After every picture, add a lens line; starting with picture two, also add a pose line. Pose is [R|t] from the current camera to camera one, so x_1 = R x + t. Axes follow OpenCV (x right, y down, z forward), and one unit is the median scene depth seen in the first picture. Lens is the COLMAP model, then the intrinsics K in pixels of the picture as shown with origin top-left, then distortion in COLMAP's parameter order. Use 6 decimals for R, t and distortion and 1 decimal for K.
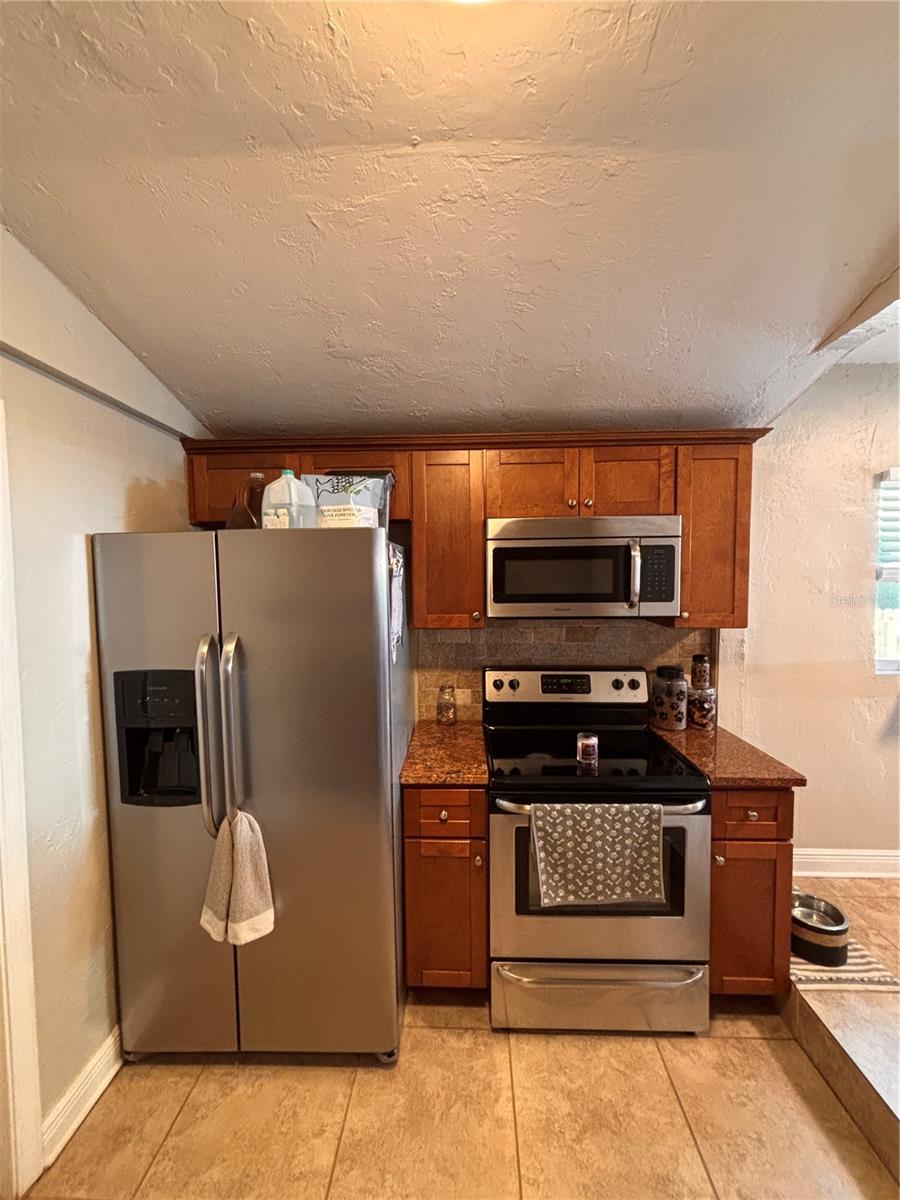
lens RADIAL K [[481.2, 0, 451.3], [0, 481.2, 598.1], [0, 0, 1]] dist [0.001579, 0.000123]
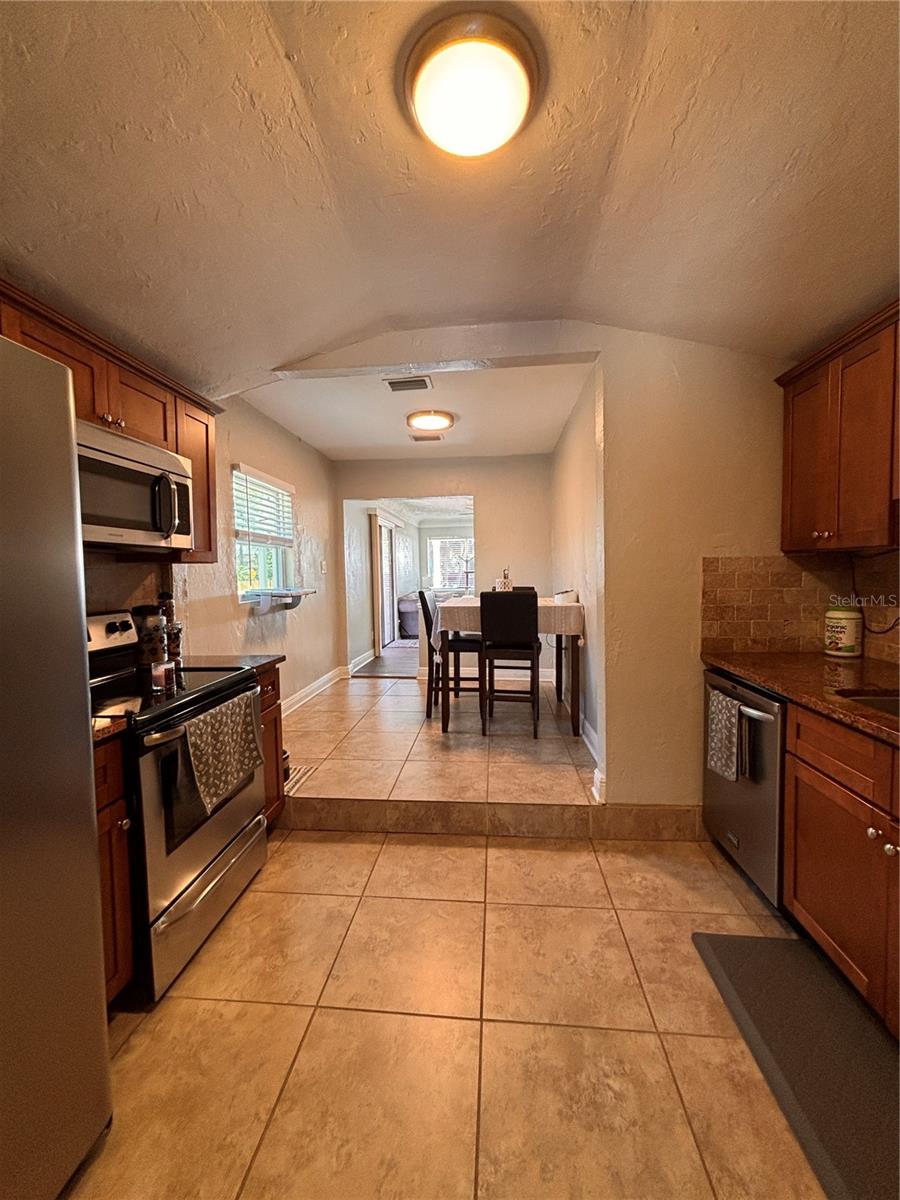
lens RADIAL K [[481.2, 0, 451.3], [0, 481.2, 598.1], [0, 0, 1]] dist [0.001579, 0.000123]
pose [[0.055183, -0.046264, 0.997404, -0.757984], [0.060787, 0.997229, 0.042893, 0.168565], [-0.996624, 0.058262, 0.057842, 0.396063]]
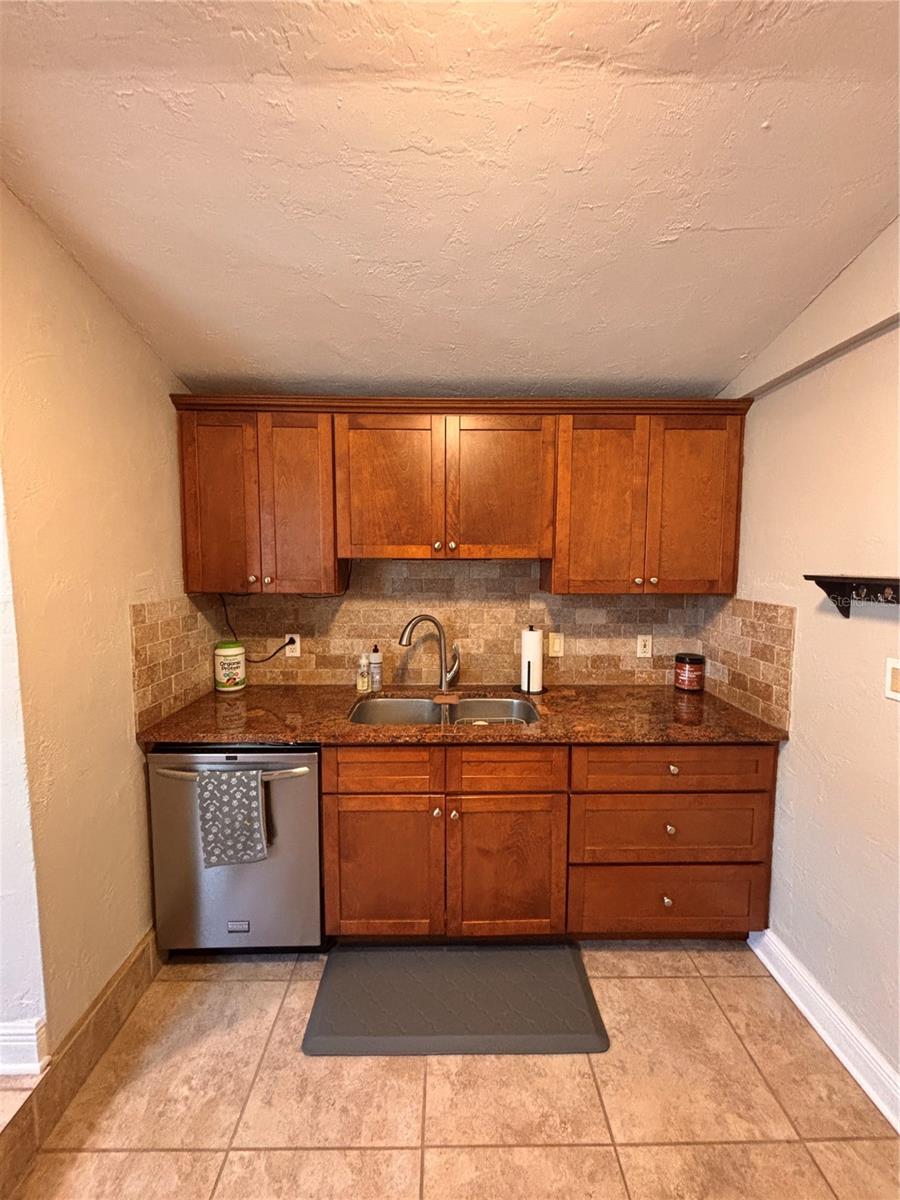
lens RADIAL K [[481.2, 0, 451.3], [0, 481.2, 598.1], [0, 0, 1]] dist [0.001579, 0.000123]
pose [[-0.998822, 0.011135, -0.047225, 0.069462], [0.004910, 0.991510, 0.129934, 0.006481], [0.048271, 0.129549, -0.990397, 0.793052]]
